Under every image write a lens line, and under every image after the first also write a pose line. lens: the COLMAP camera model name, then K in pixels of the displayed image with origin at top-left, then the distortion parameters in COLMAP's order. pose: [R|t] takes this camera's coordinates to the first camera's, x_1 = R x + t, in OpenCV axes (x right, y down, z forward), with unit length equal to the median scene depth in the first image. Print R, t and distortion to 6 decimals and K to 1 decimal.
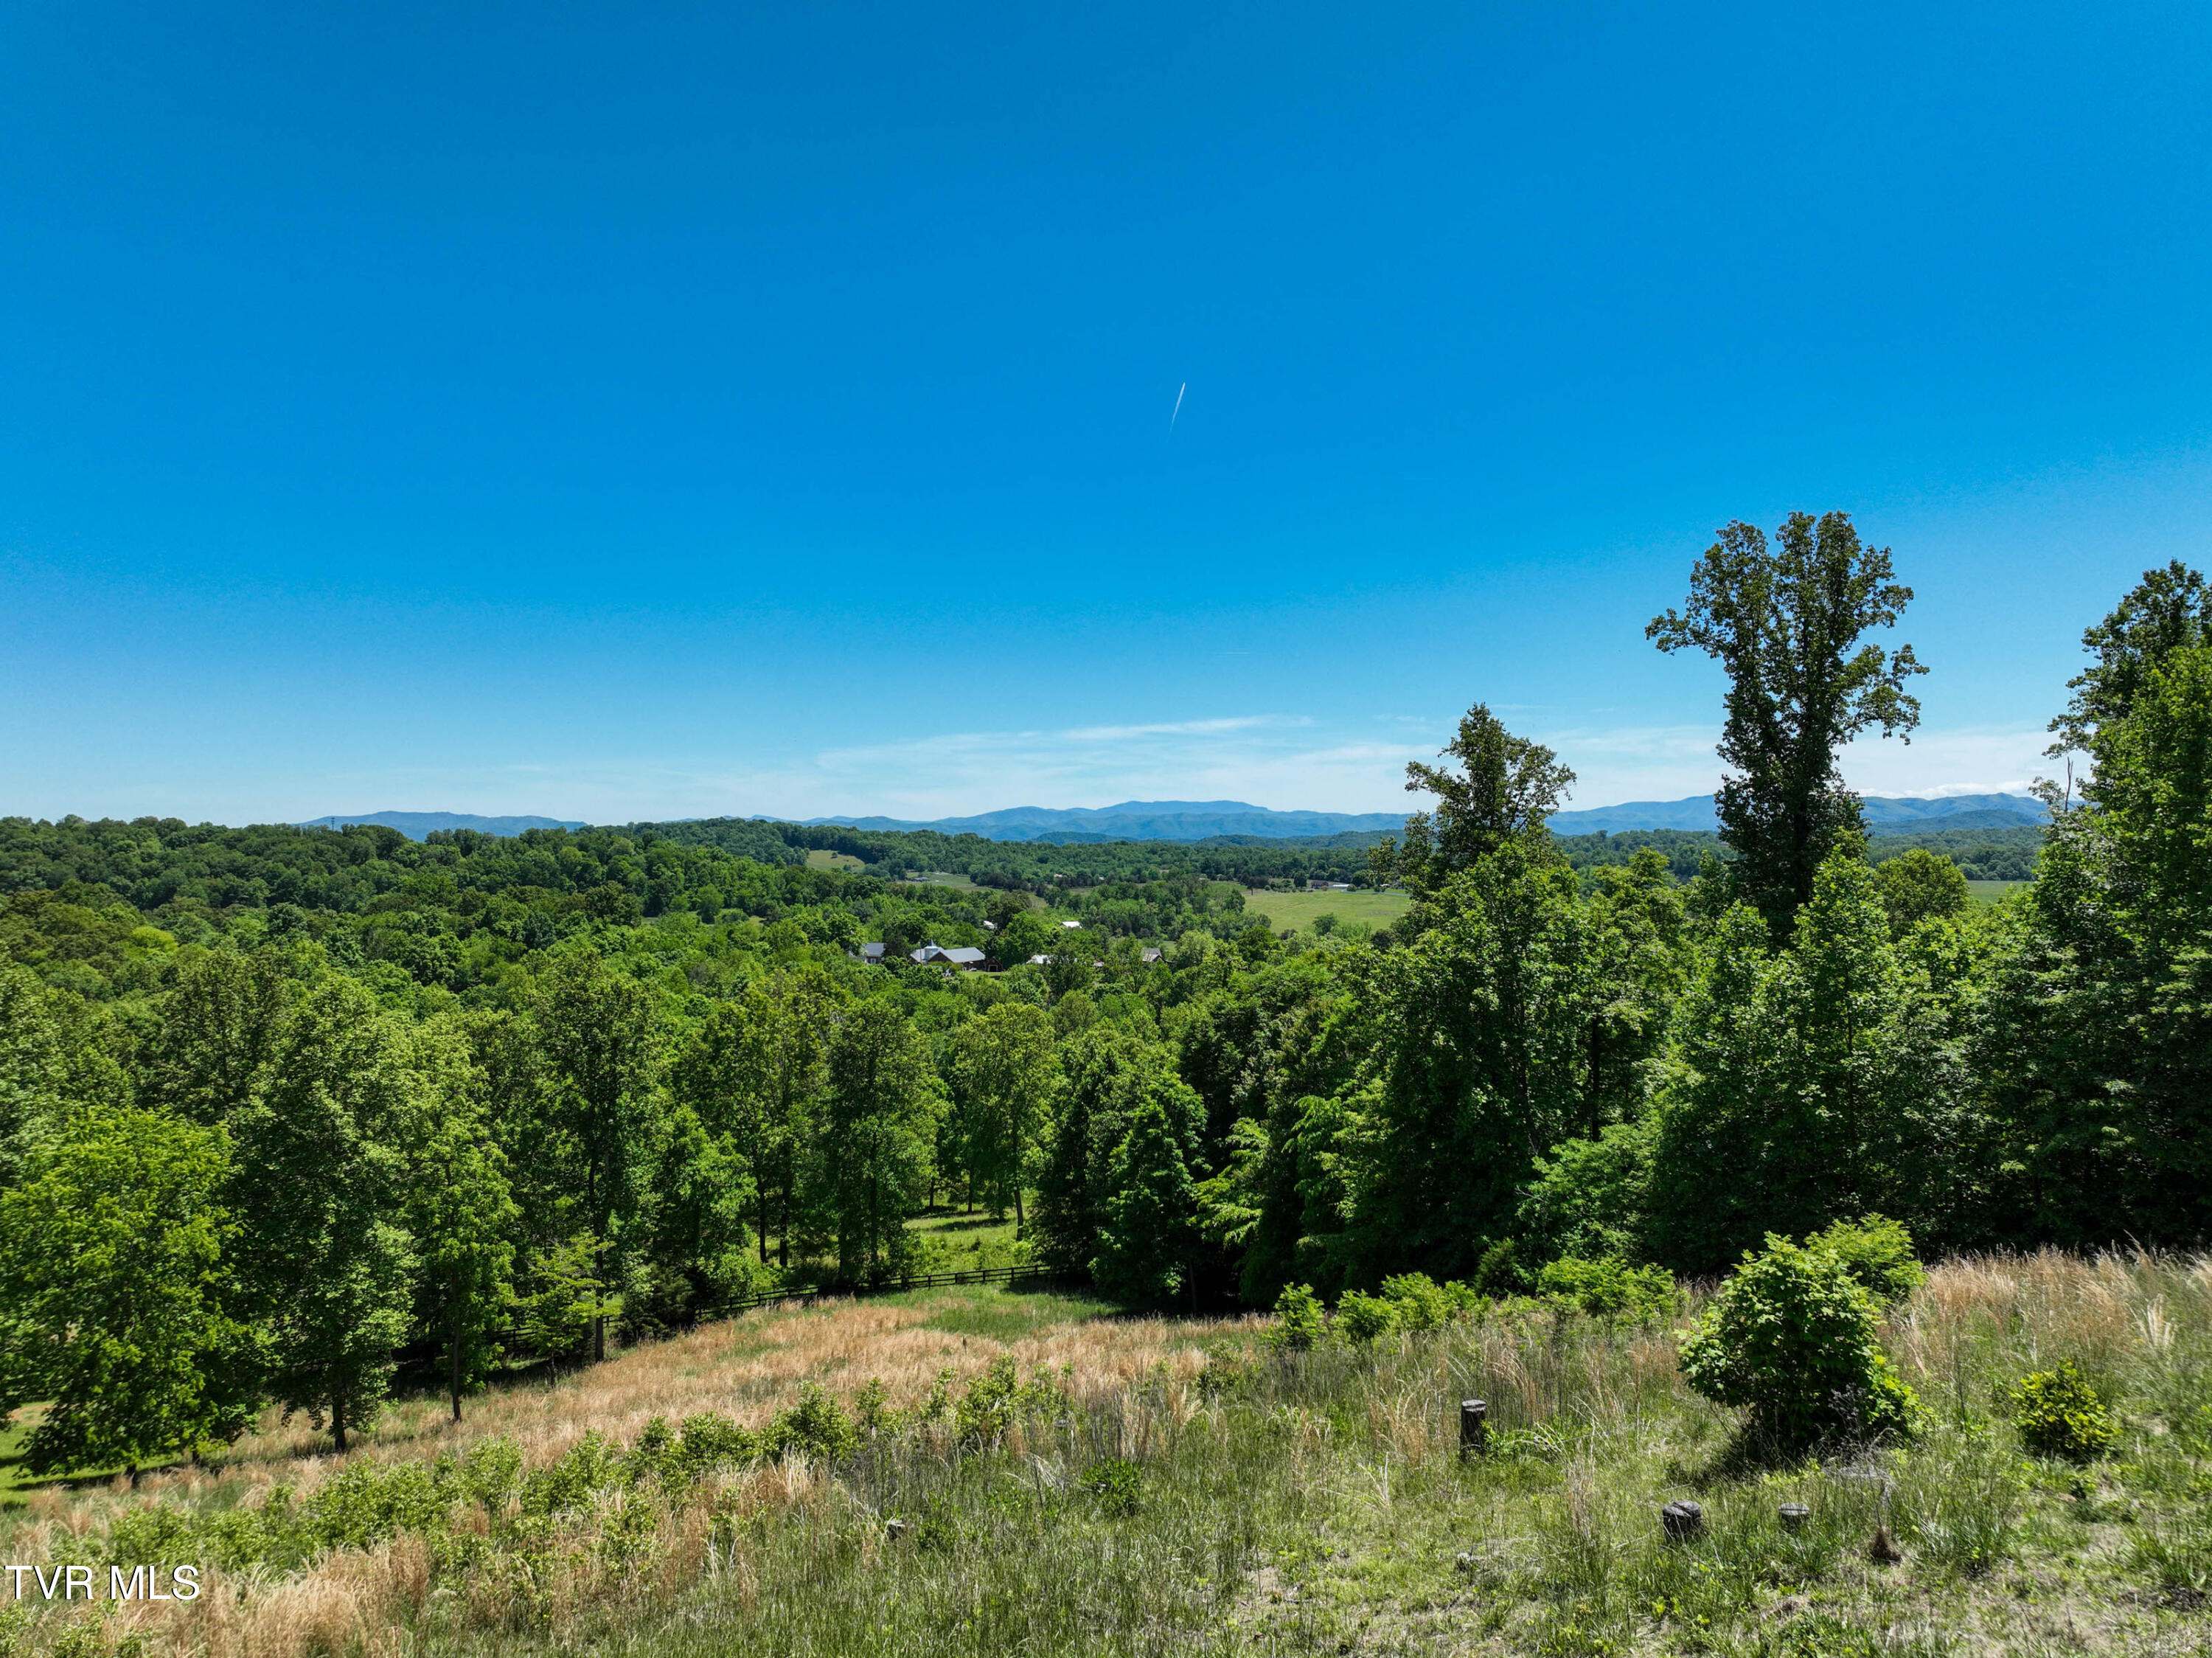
lens RADIAL K [[1551.0, 0, 1114.3], [0, 1551.0, 821.9], [0, 0, 1]] dist [0.001437, 0.012146]
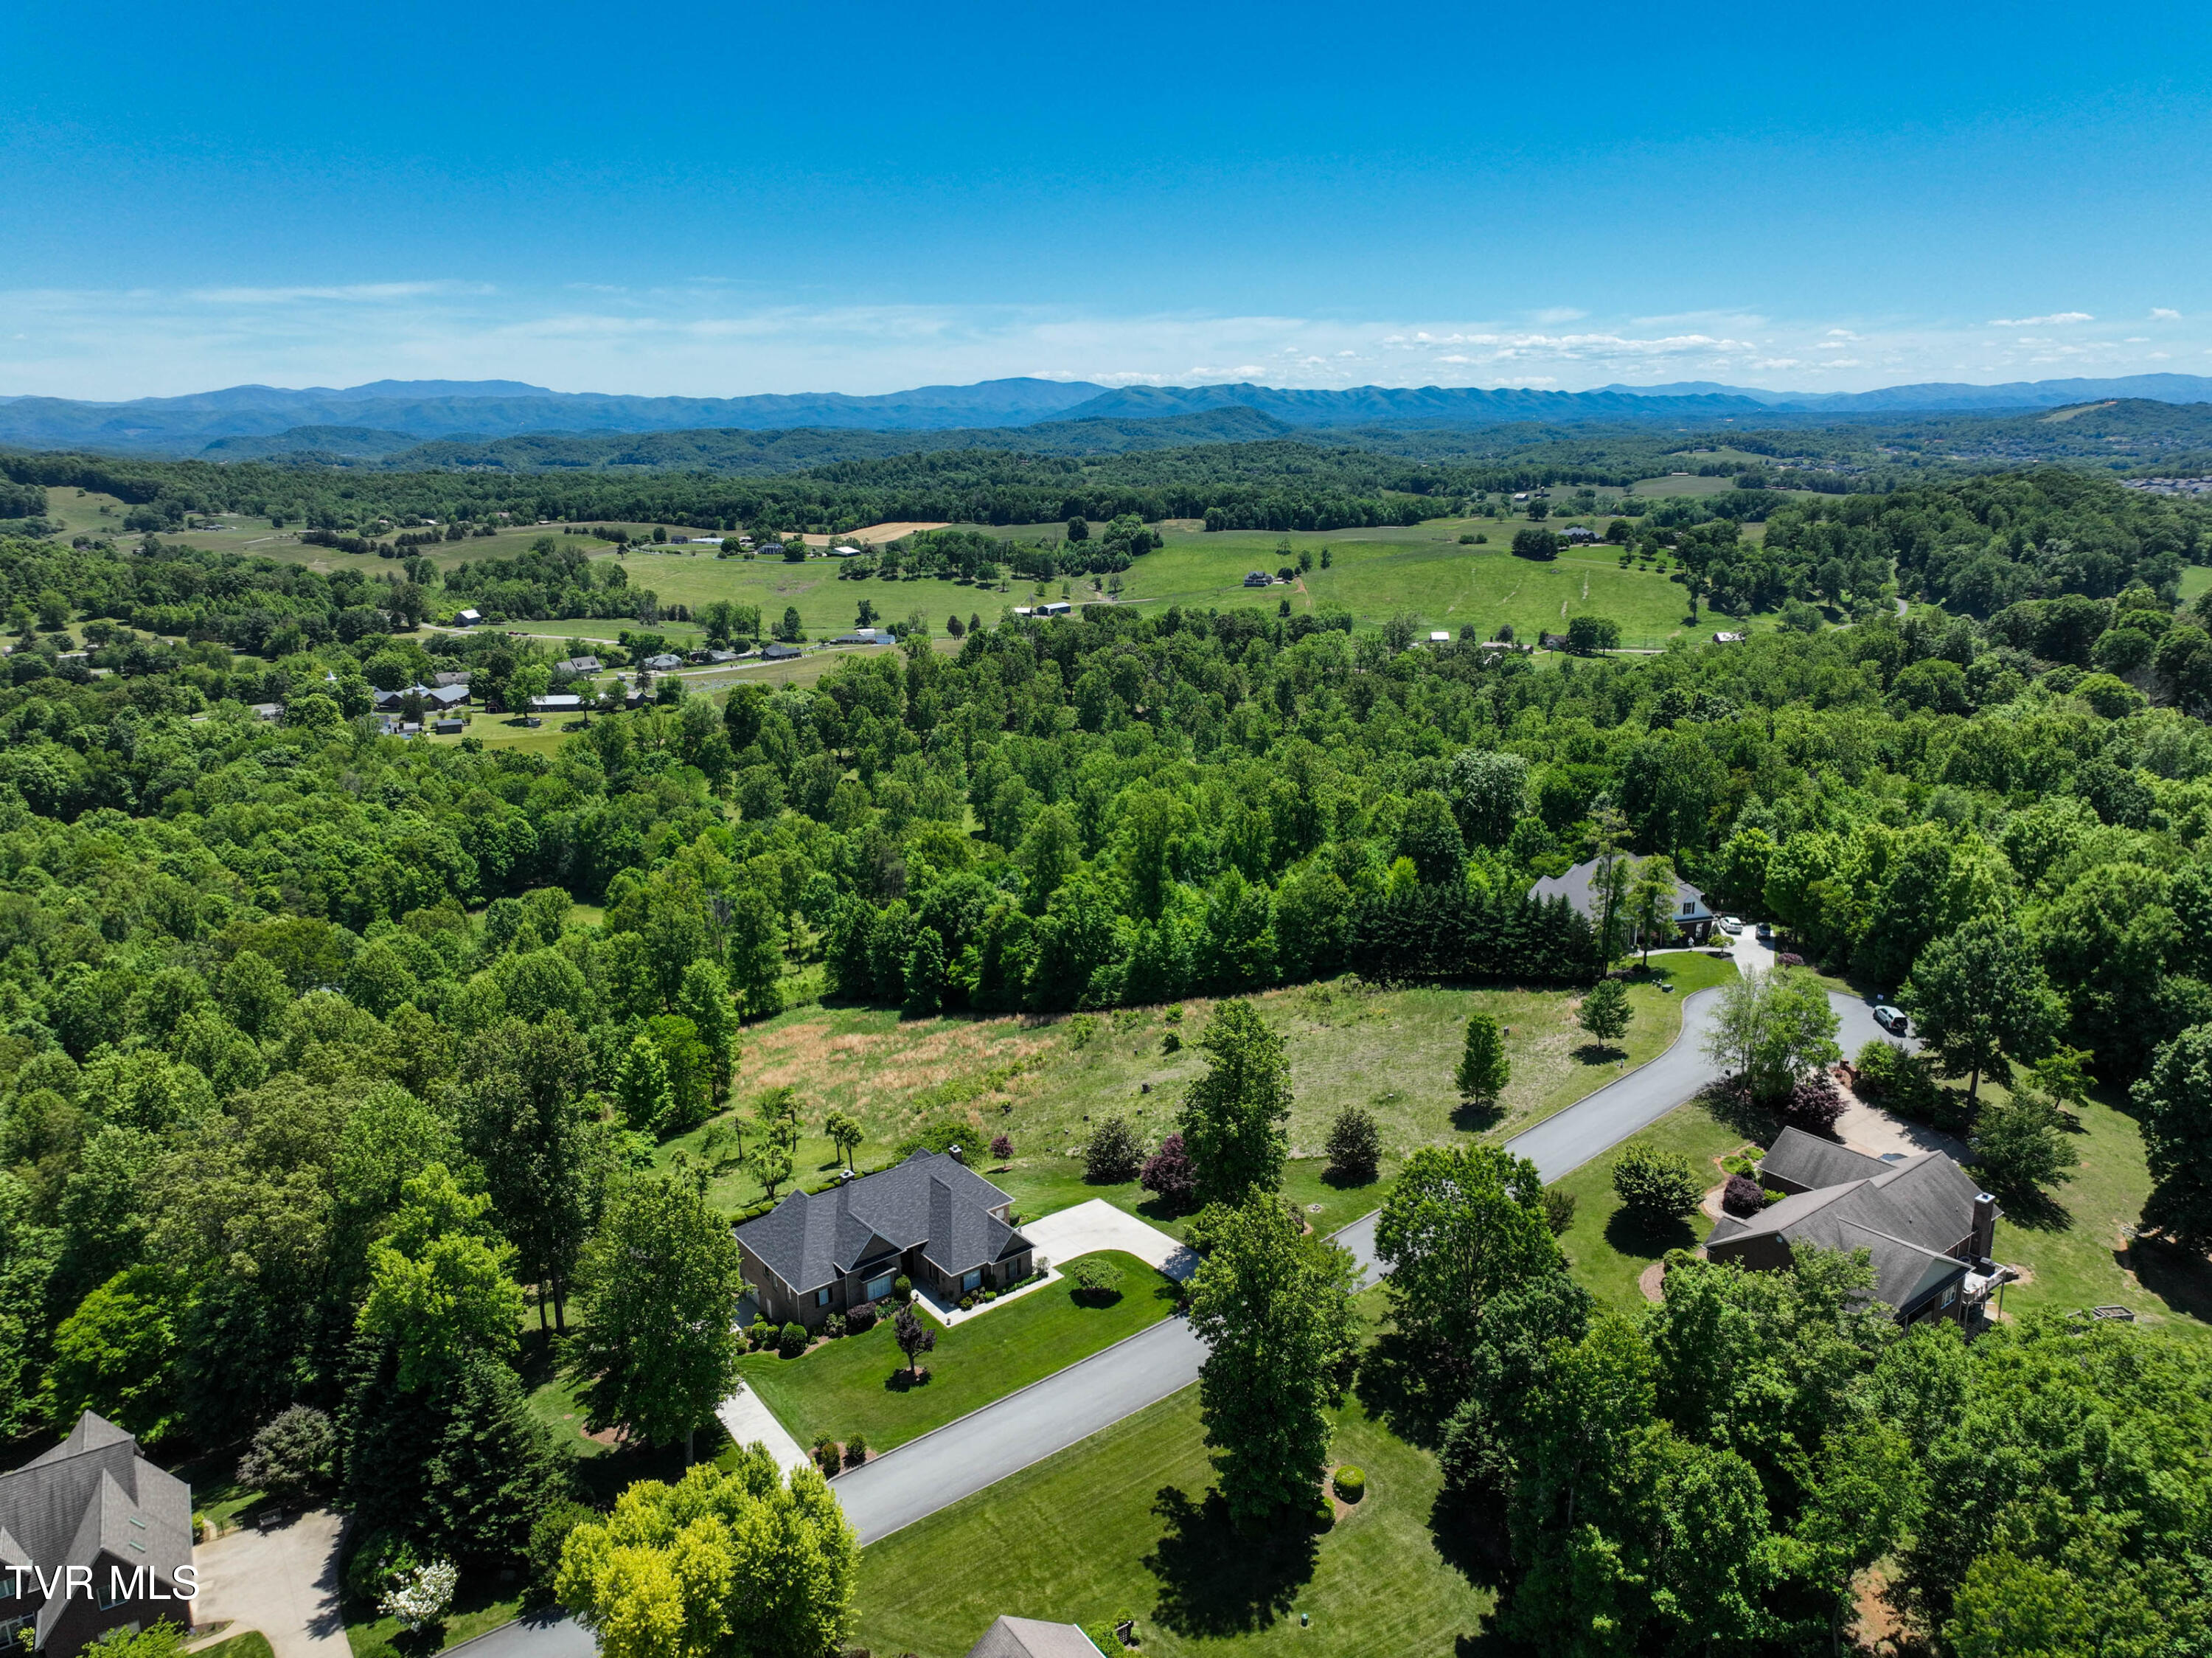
lens RADIAL K [[1551.0, 0, 1112.3], [0, 1551.0, 820.3], [0, 0, 1]] dist [0.001437, 0.012146]
pose [[0.906520, -0.108136, 0.408079, -0.168521], [-0.001687, 0.965702, 0.259646, -0.159467], [-0.422160, -0.236063, 0.875246, -0.318015]]
